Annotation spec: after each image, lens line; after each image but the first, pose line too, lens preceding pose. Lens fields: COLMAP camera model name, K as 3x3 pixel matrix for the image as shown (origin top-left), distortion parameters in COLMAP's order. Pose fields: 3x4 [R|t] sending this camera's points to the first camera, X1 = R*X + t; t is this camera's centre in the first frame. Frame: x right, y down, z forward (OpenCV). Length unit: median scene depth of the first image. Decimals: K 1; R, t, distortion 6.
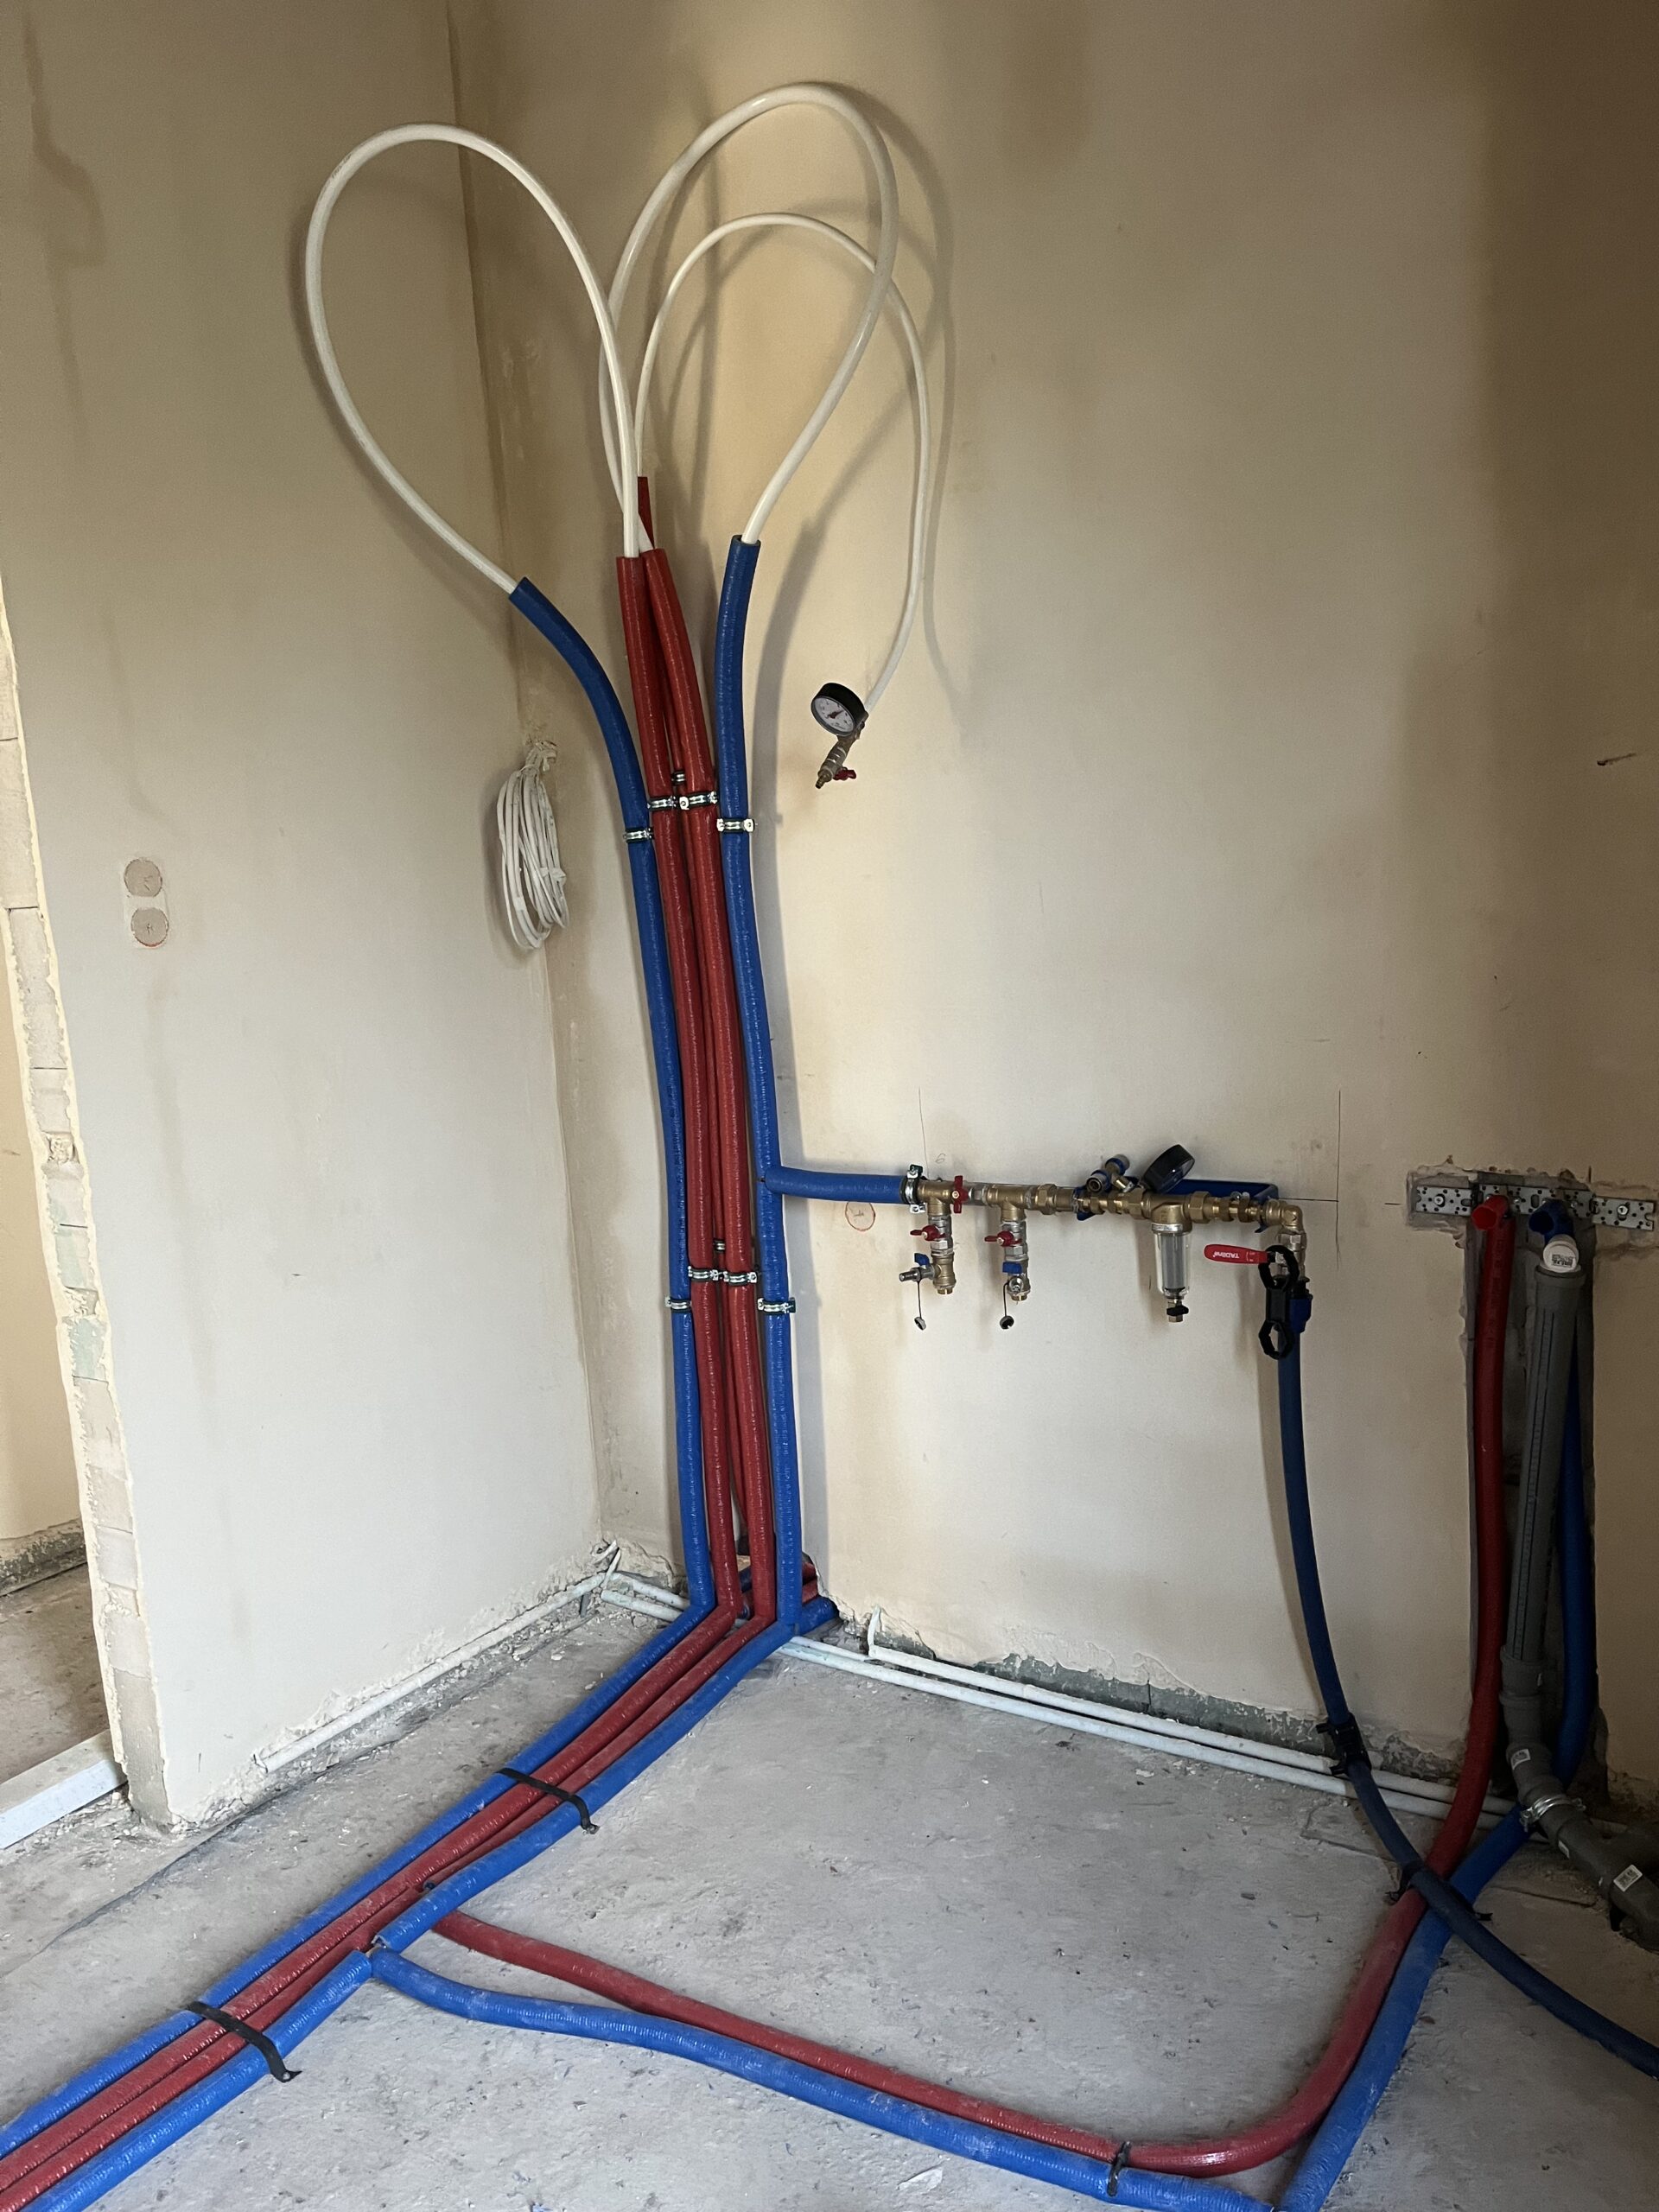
lens RADIAL K [[1663.6, 0, 838.4], [0, 1663.6, 1101.8], [0, 0, 1]] dist [0.057850, -0.077489]
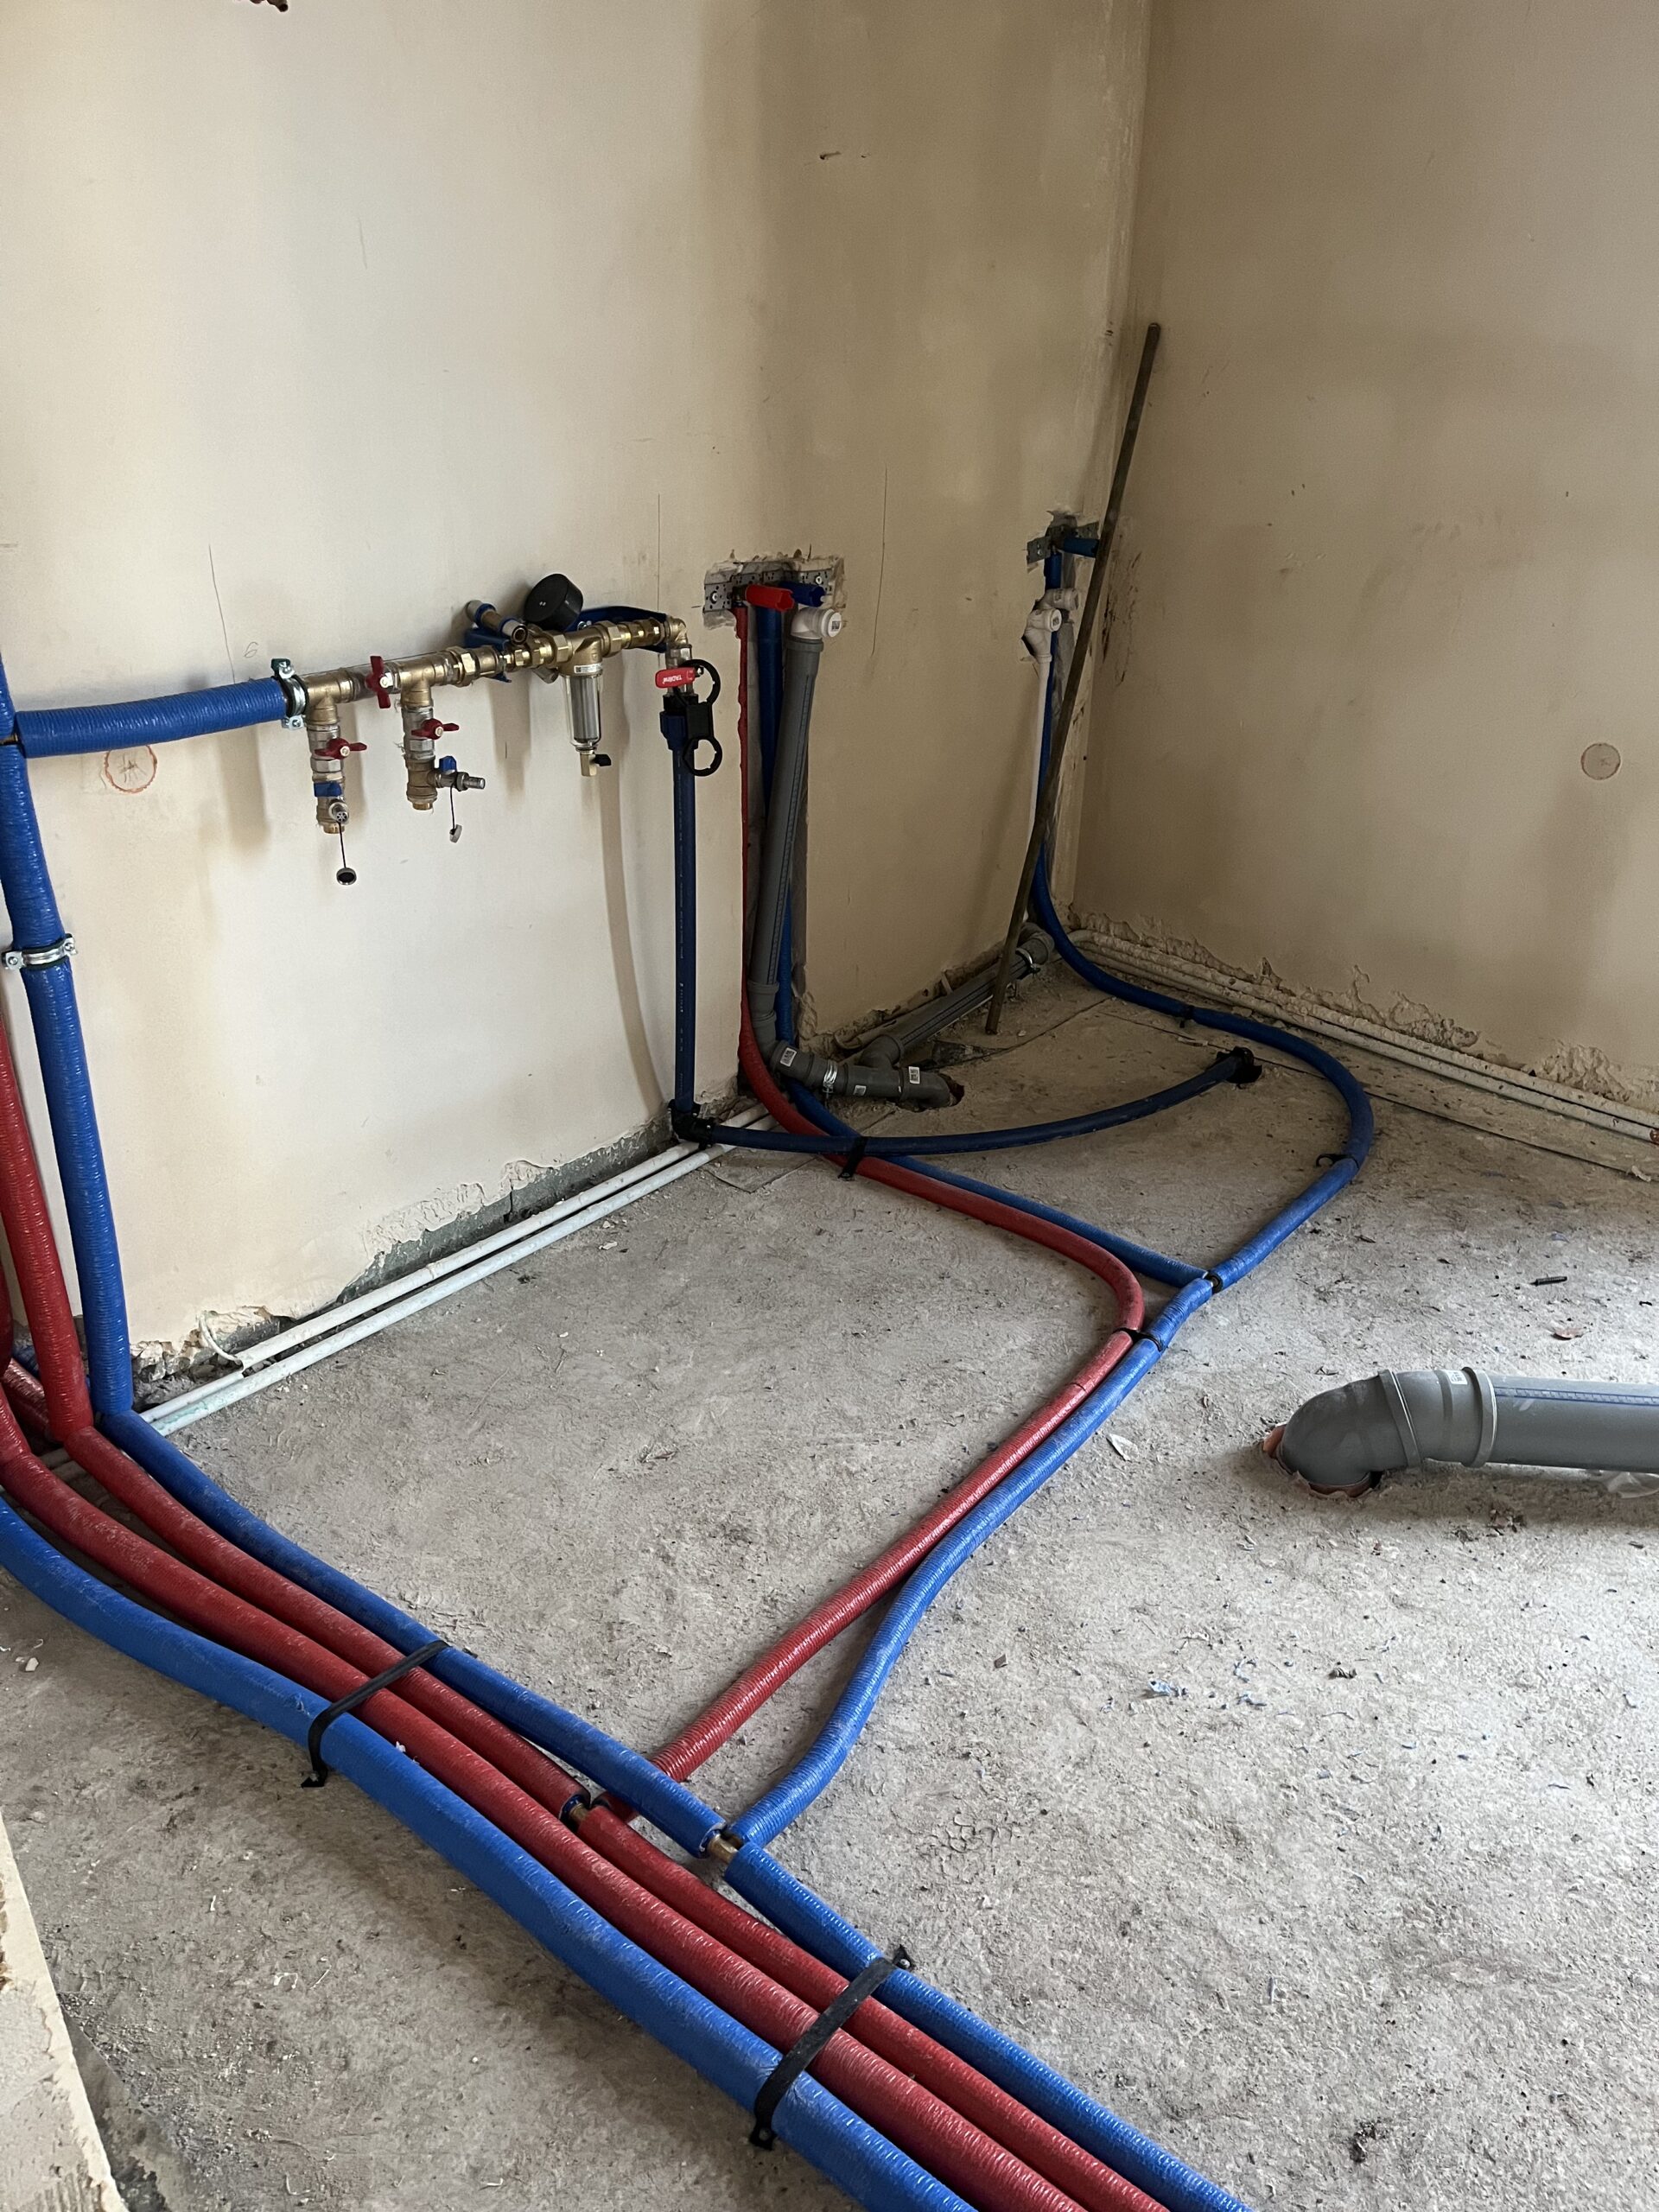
lens RADIAL K [[1663.6, 0, 840.8], [0, 1663.6, 1116.8], [0, 0, 1]] dist [0.057850, -0.077489]
pose [[0.113991, -0.379560, 0.918118, -0.656765], [0.112294, 0.923142, 0.367695, -0.016864], [-0.987115, 0.061185, 0.147852, 0.690439]]
